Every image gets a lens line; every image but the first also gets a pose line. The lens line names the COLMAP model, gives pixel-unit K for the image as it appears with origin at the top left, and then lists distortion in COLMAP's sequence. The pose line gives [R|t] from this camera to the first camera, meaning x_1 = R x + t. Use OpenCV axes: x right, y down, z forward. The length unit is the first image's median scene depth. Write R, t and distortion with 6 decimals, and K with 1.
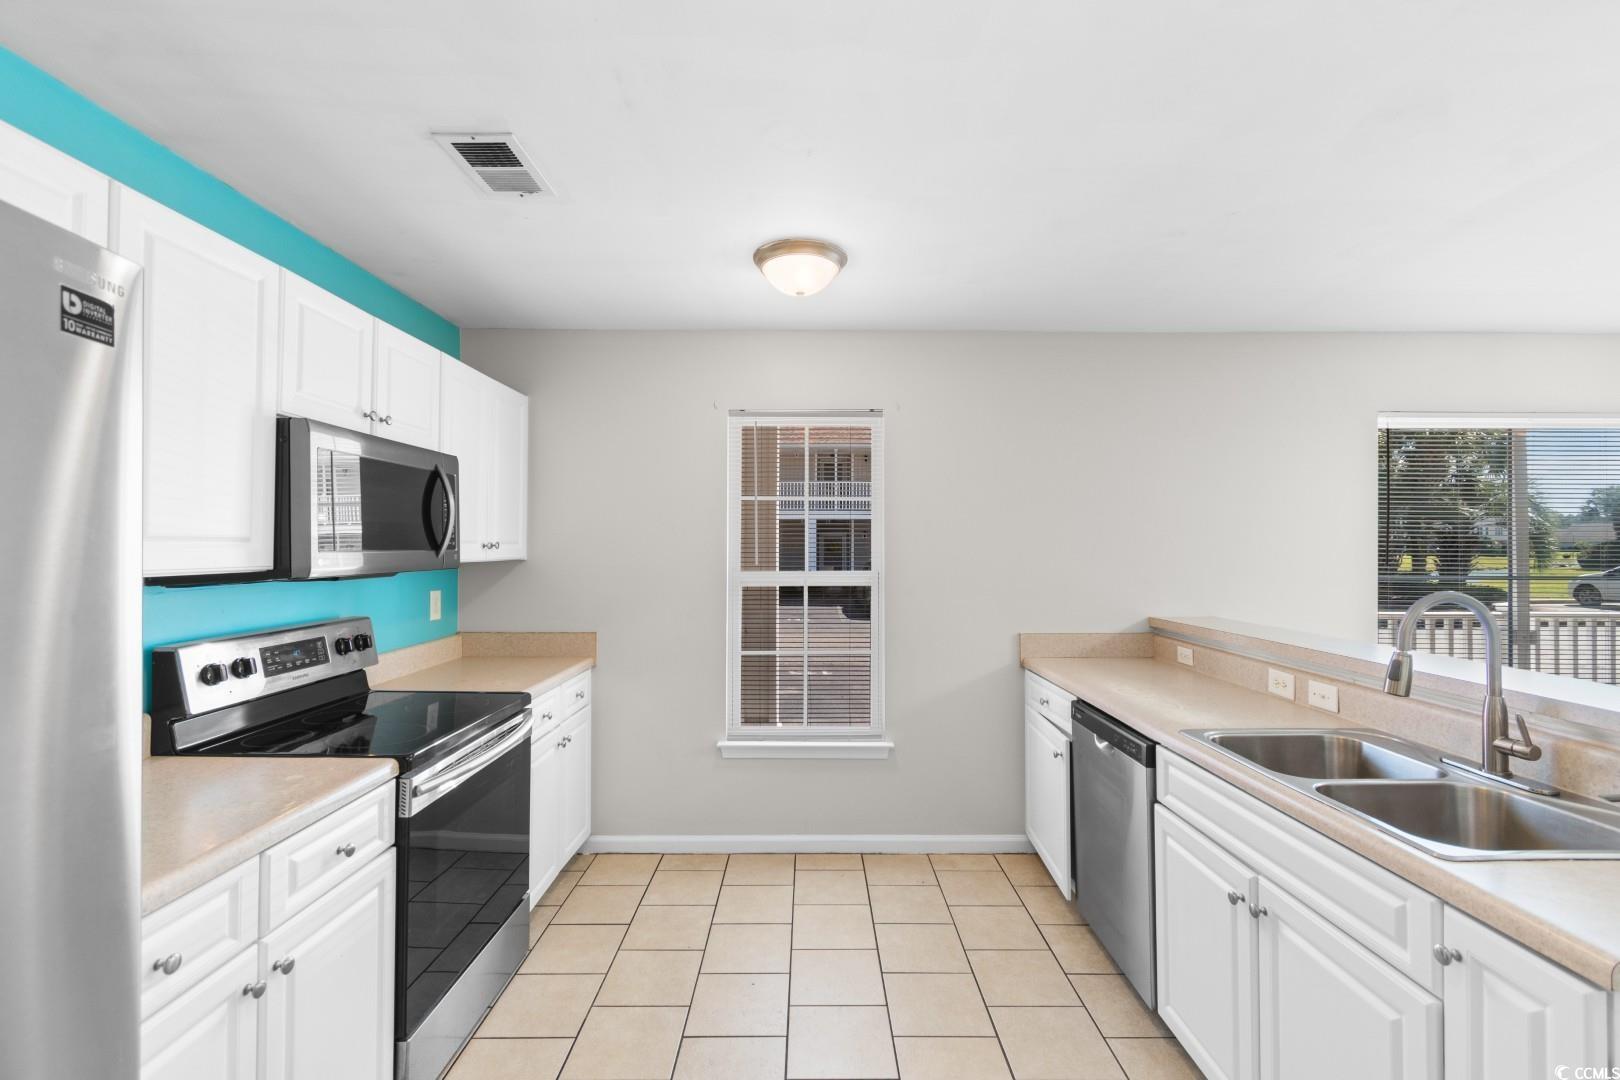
lens RADIAL K [[709.0, 0, 809.1], [0, 709.0, 533.1], [0, 0, 1]] dist [0.000532, -0.000788]
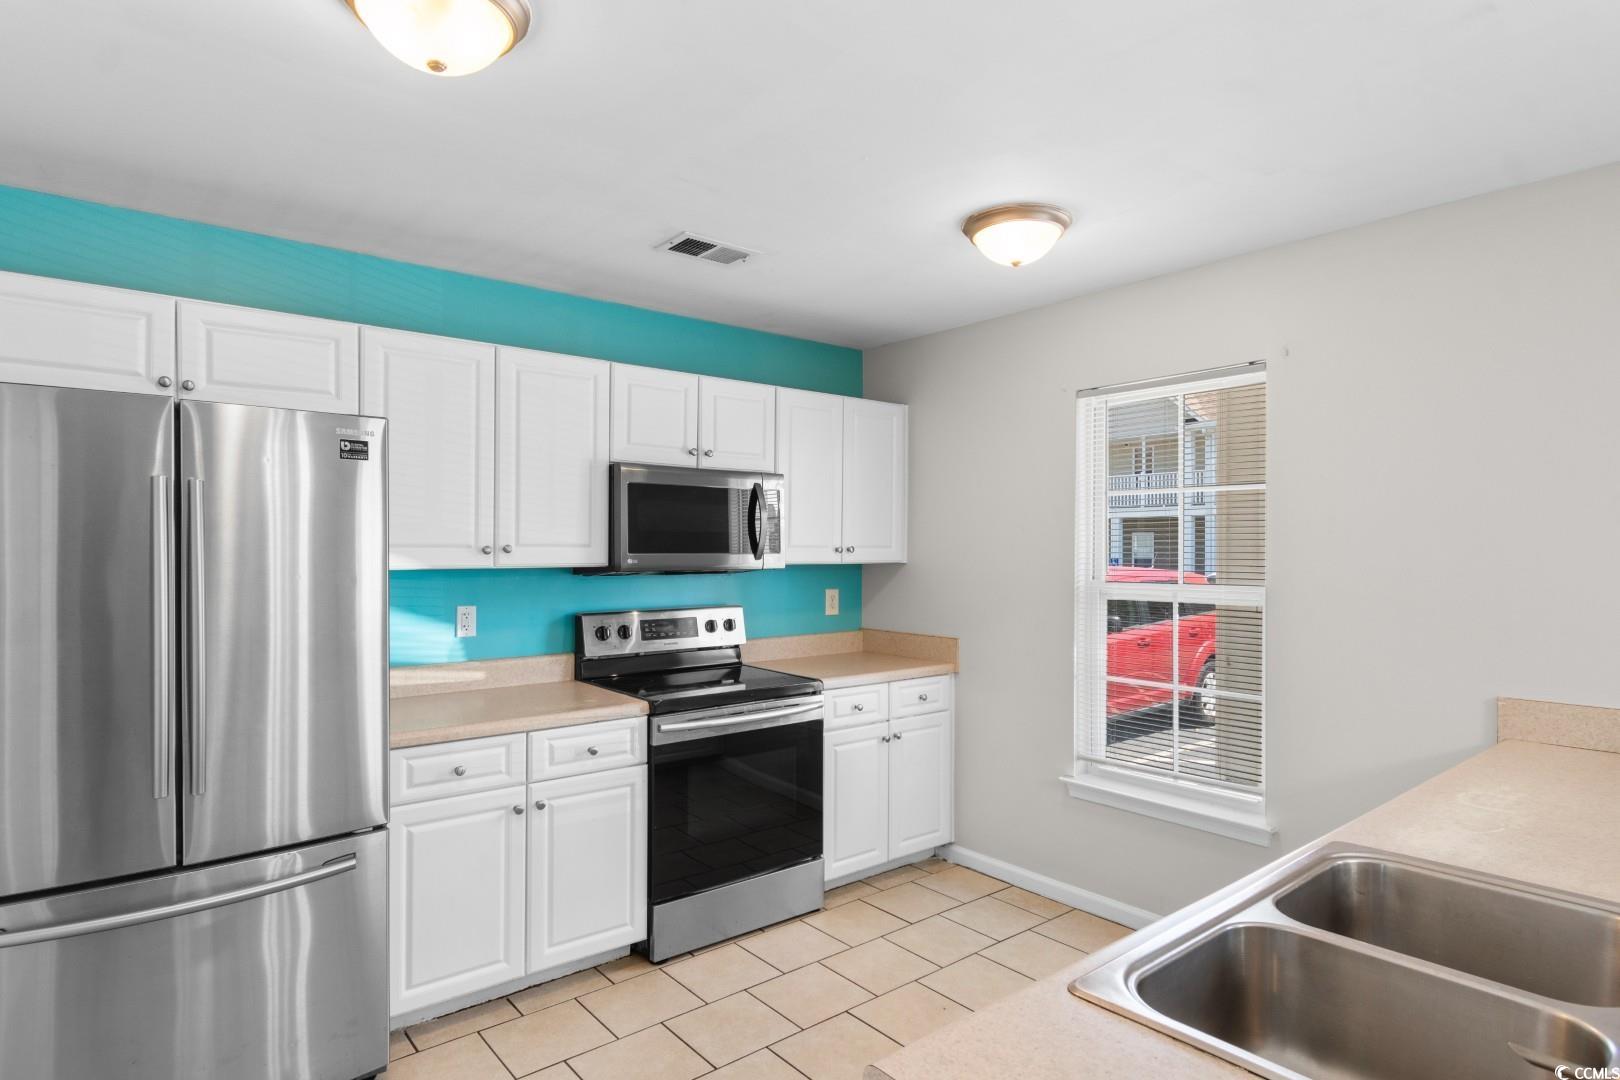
lens RADIAL K [[871.6, 0, 810.0], [0, 871.6, 540.0], [0, 0, 1]] dist [0.000703, -0.000189]
pose [[0.632788, -0.007206, -0.774292, 0.764089], [0.012775, 0.999918, 0.001135, 0.000470], [0.774220, -0.010610, 0.632828, 0.130647]]
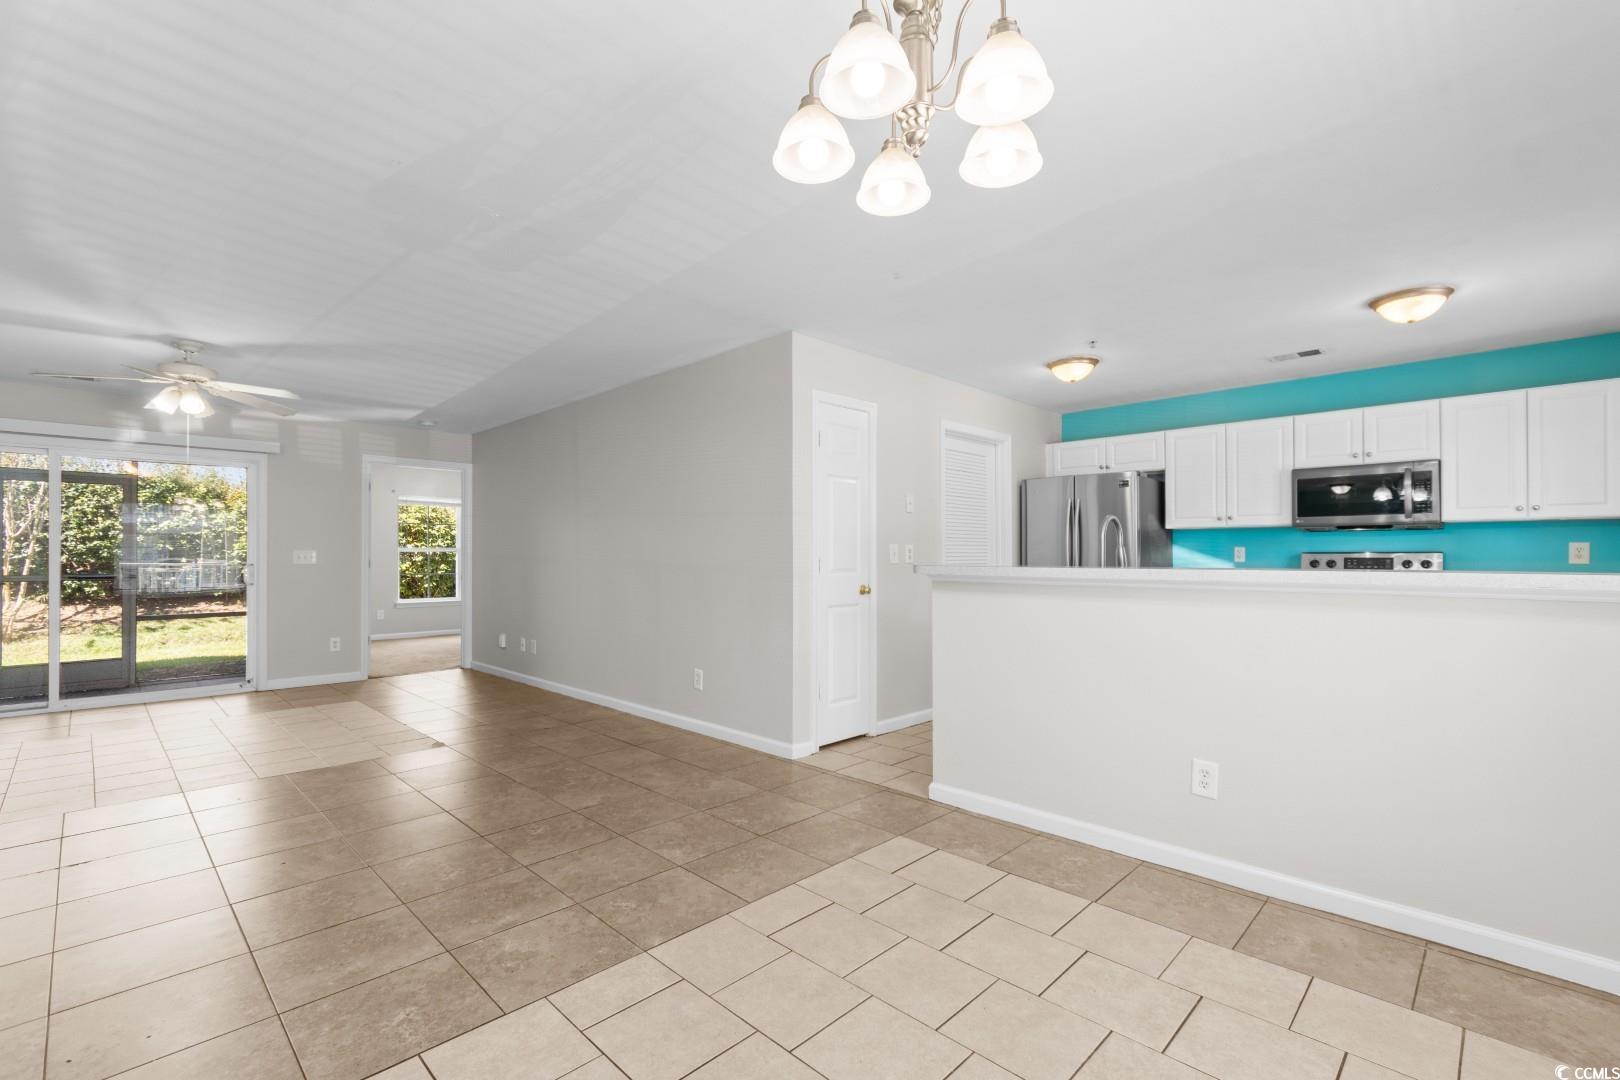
lens RADIAL K [[717.9, 0, 808.6], [0, 717.9, 547.9], [0, 0, 1]] dist [0.003444, -0.000817]
pose [[-0.701237, -0.011629, -0.712834, 2.133860], [0.011285, 0.999561, -0.027409, 0.162439], [0.712839, -0.027265, -0.700797, 1.314998]]
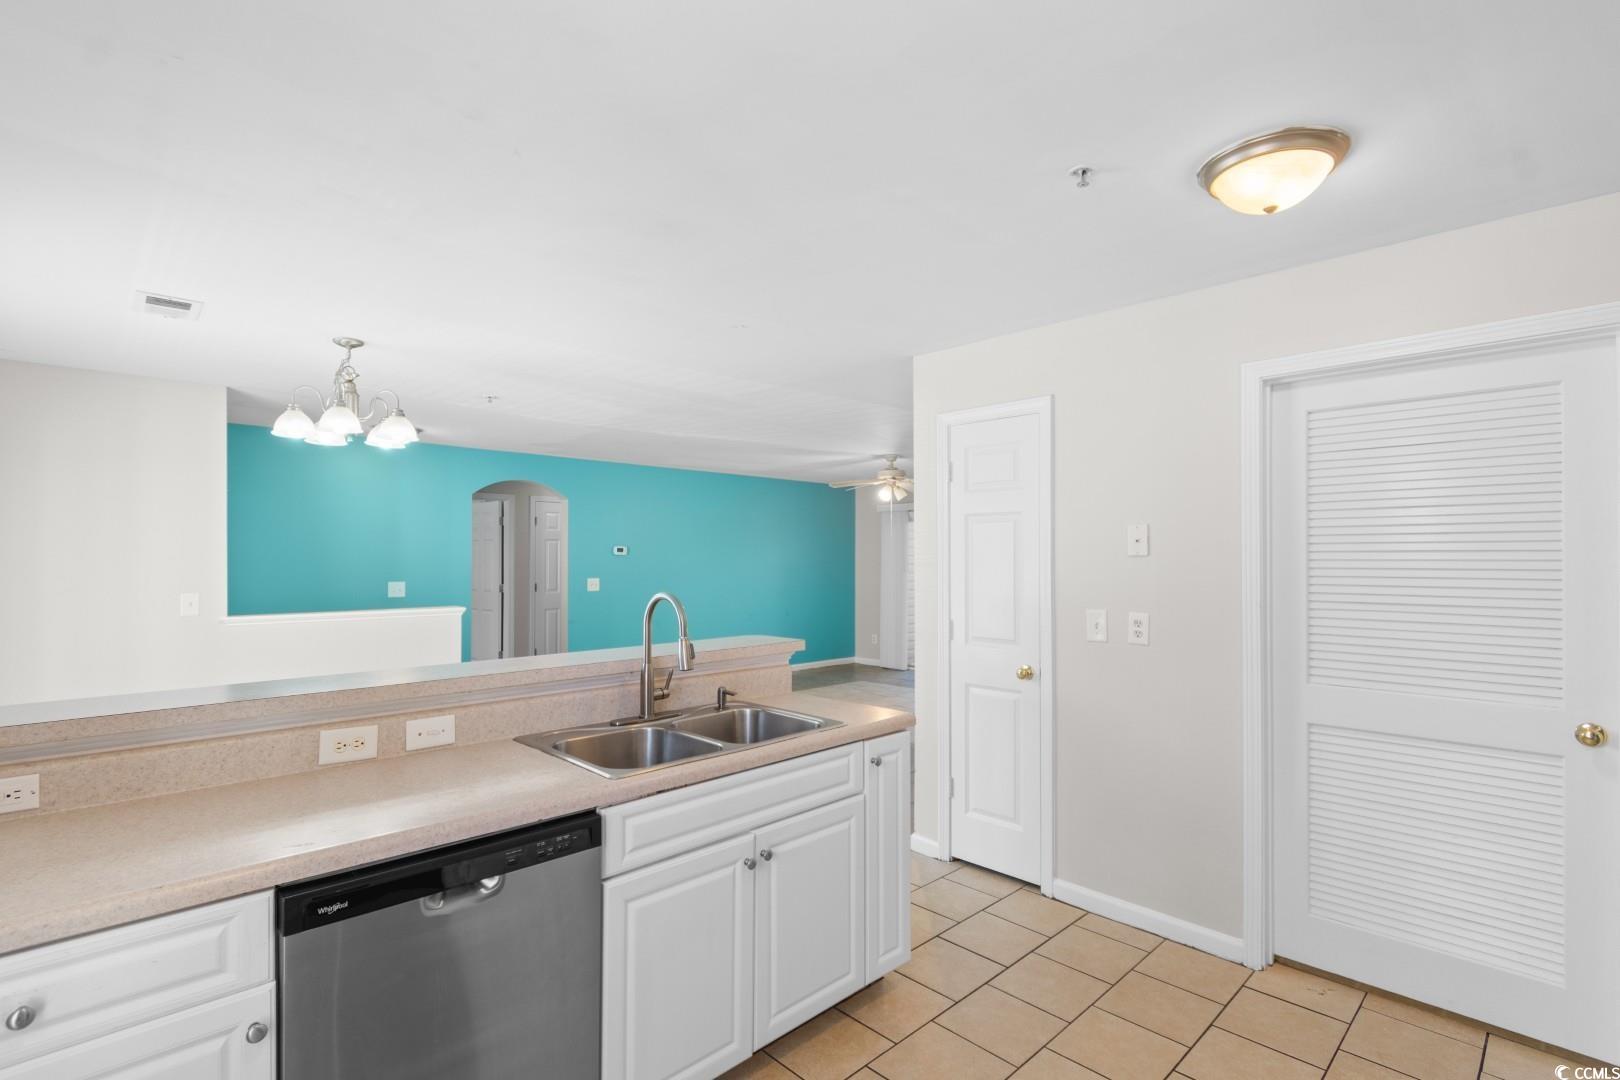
lens RADIAL K [[761.4, 0, 809.1], [0, 761.4, 547.5], [0, 0, 1]] dist [0.003970, -0.006925]
pose [[-0.698975, 0.006533, 0.715116, -0.266084], [-0.015937, 0.999568, -0.024709, 0.021345], [-0.714968, -0.028668, -0.698569, 1.355342]]
